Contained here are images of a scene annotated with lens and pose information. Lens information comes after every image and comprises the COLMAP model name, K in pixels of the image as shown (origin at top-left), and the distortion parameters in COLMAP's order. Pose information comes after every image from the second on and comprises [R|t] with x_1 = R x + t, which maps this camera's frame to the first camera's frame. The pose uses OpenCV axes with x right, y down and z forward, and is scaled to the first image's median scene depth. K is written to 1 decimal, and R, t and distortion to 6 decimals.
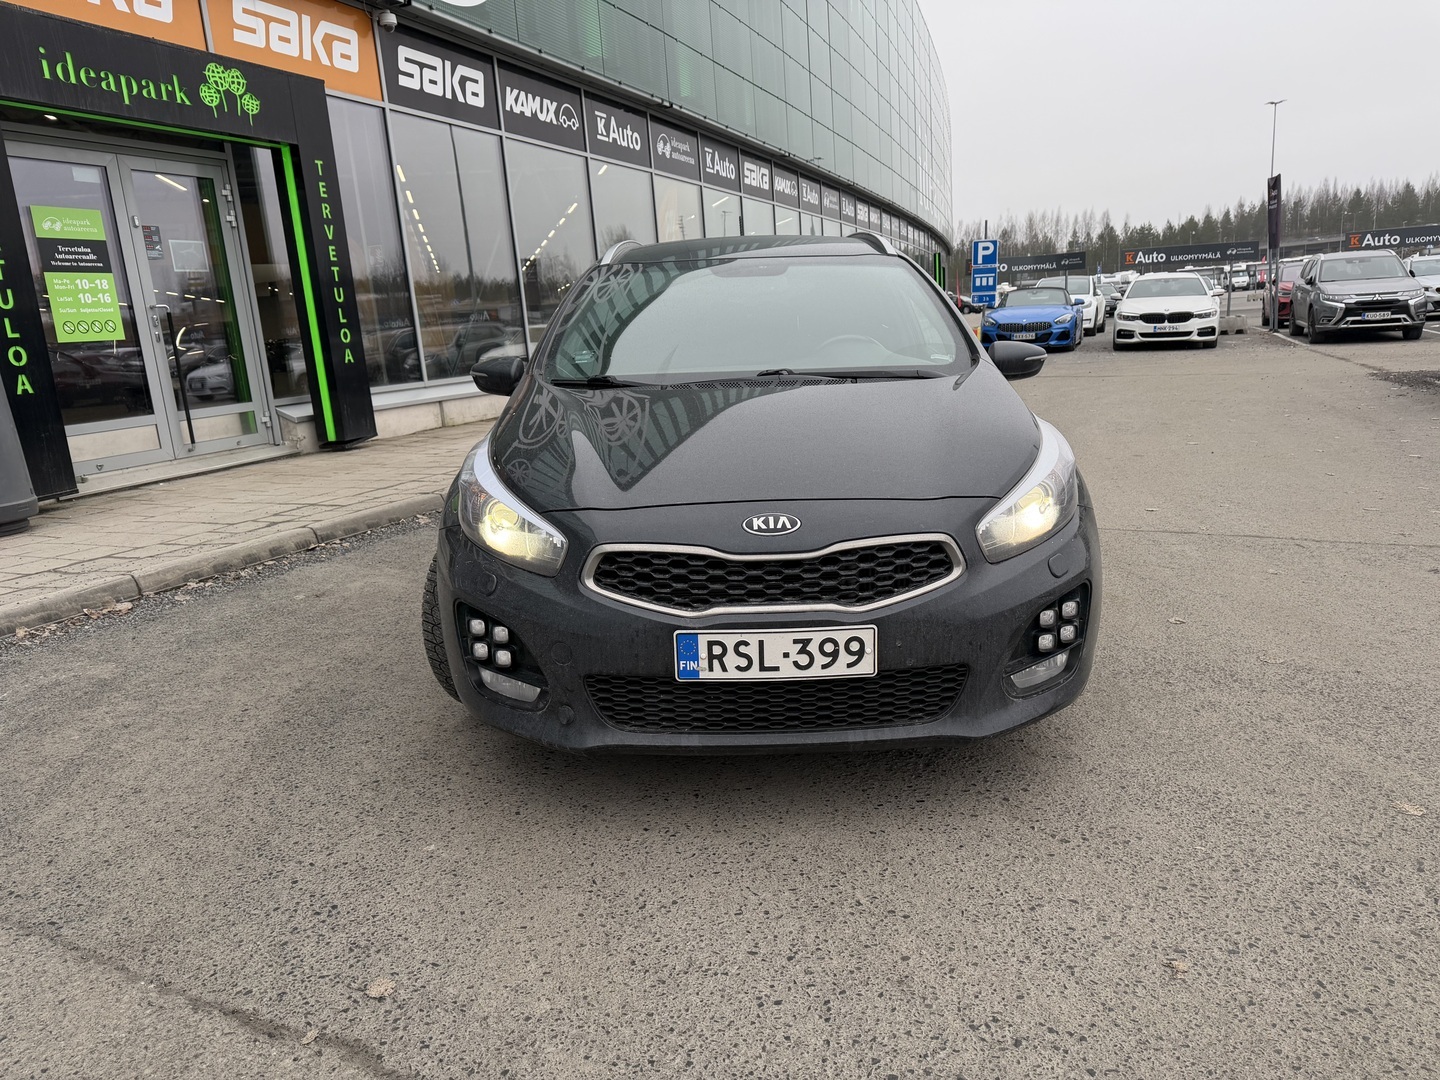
lens RADIAL K [[1072.9, 0, 730.1], [0, 1072.9, 499.8], [0, 0, 1]] dist [0.055350, -0.041437]
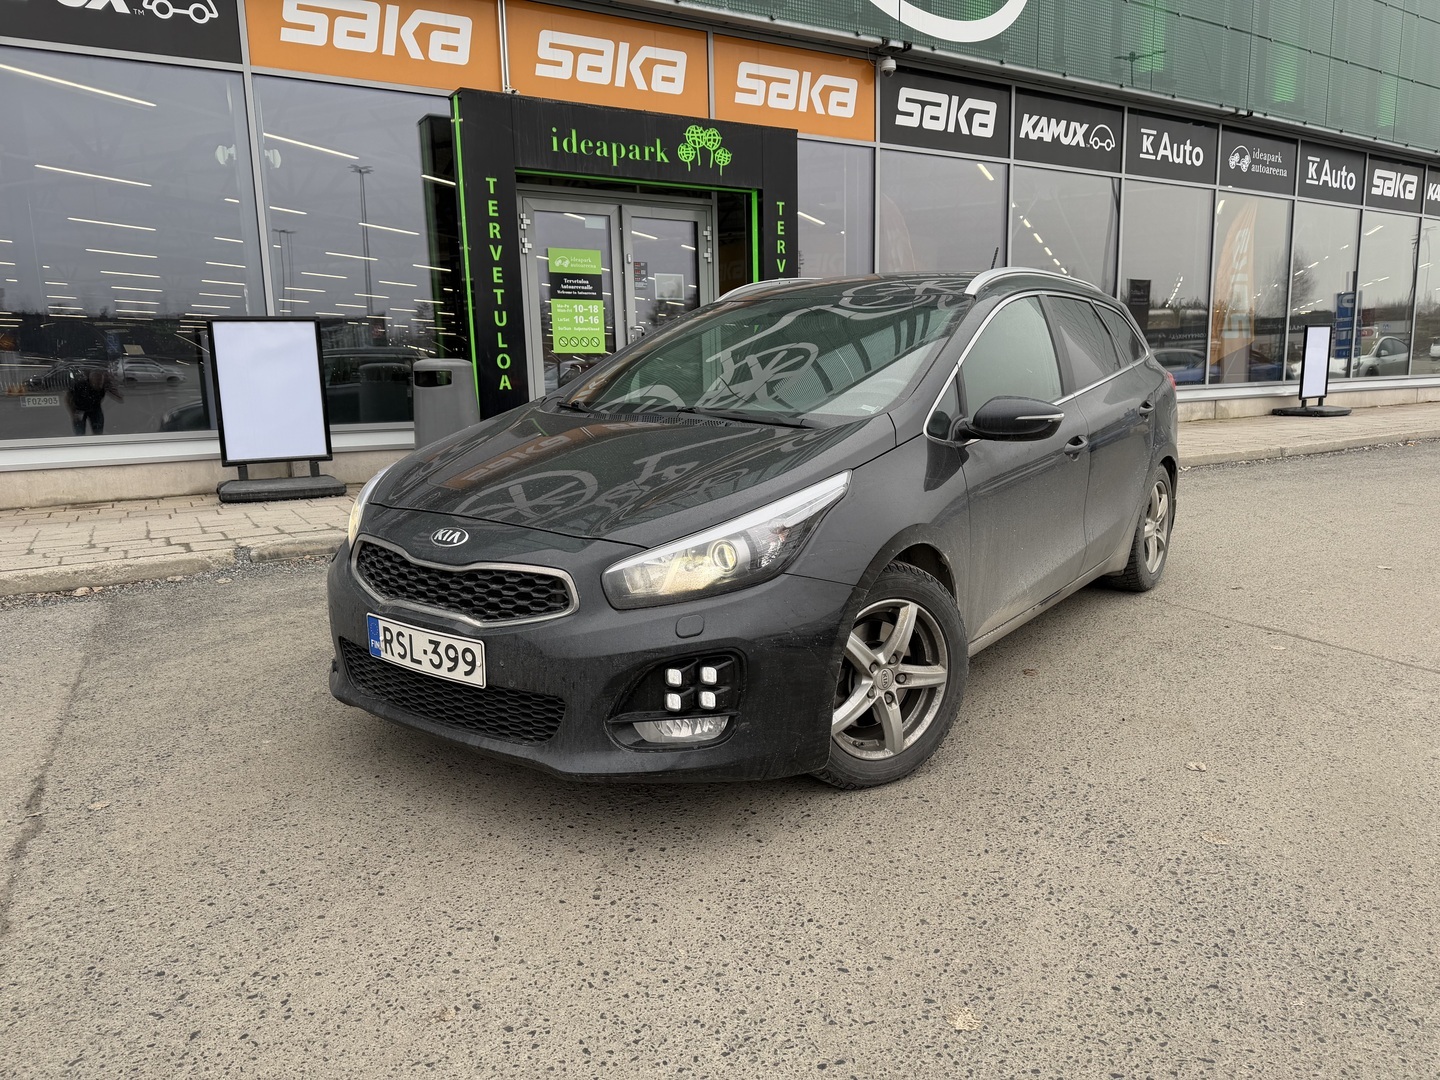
lens RADIAL K [[1030.6, 0, 720.0], [0, 1030.6, 540.0], [0, 0, 1]] dist [0.058058, -0.061452]
pose [[0.806517, 0.145065, -0.573137, 0.286741], [-0.131532, 0.989161, 0.065272, -0.026348], [0.576393, 0.022743, 0.816856, 0.090781]]
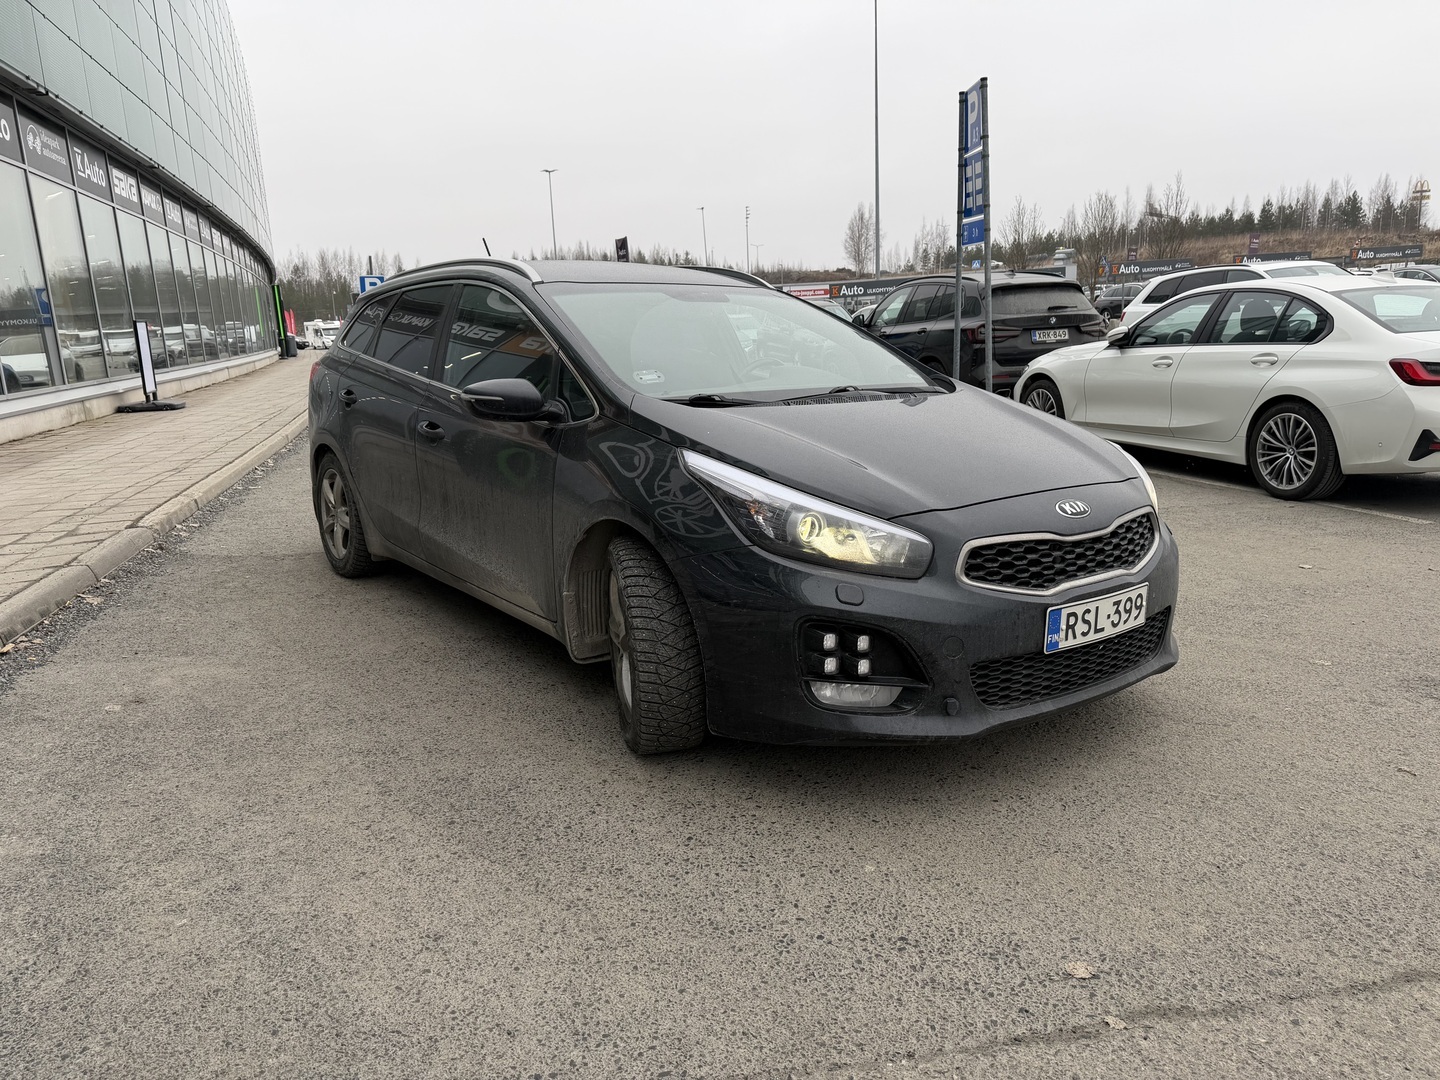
lens RADIAL K [[1030.6, 0, 720.0], [0, 1030.6, 540.0], [0, 0, 1]] dist [0.058058, -0.061452]
pose [[0.801949, -0.096427, 0.589559, -0.300964], [0.092094, 0.995045, 0.037476, -0.006594], [-0.590251, 0.024241, 0.806855, 0.104462]]
